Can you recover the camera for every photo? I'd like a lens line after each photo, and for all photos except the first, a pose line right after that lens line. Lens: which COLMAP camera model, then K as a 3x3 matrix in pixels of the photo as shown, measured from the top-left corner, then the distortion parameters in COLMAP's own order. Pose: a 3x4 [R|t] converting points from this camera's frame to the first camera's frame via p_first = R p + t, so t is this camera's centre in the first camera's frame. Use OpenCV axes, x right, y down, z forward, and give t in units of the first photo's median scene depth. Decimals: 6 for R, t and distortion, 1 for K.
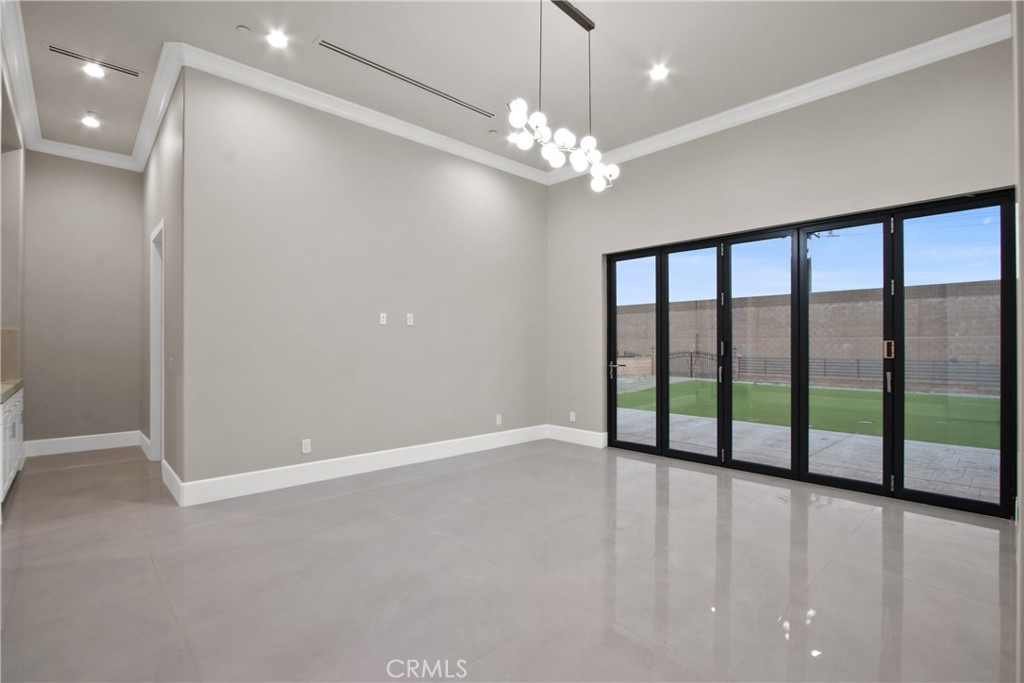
lens RADIAL K [[489.9, 0, 476.1], [0, 489.9, 344.7], [0, 0, 1]] dist [0.001664, 0.000167]
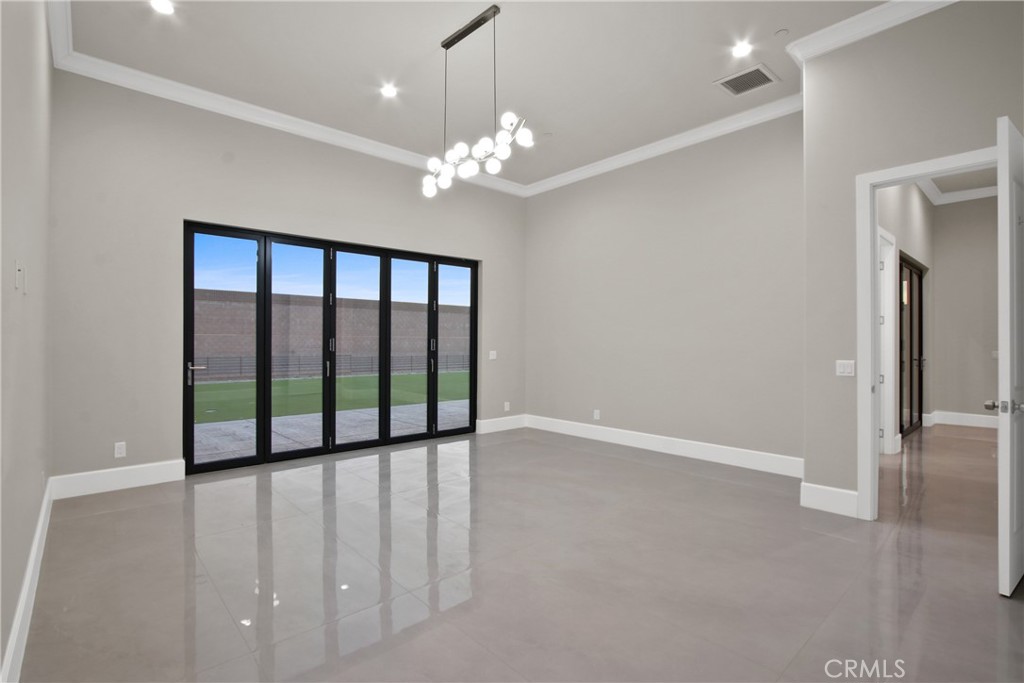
lens RADIAL K [[482.2, 0, 508.5], [0, 482.2, 342.6], [0, 0, 1]] dist [-0.020868, 0.000955]
pose [[0.025556, 0.001508, 0.999672, -0.489837], [-0.002371, 0.999996, -0.001448, 0.002897], [-0.999671, -0.002333, 0.025559, 0.522391]]
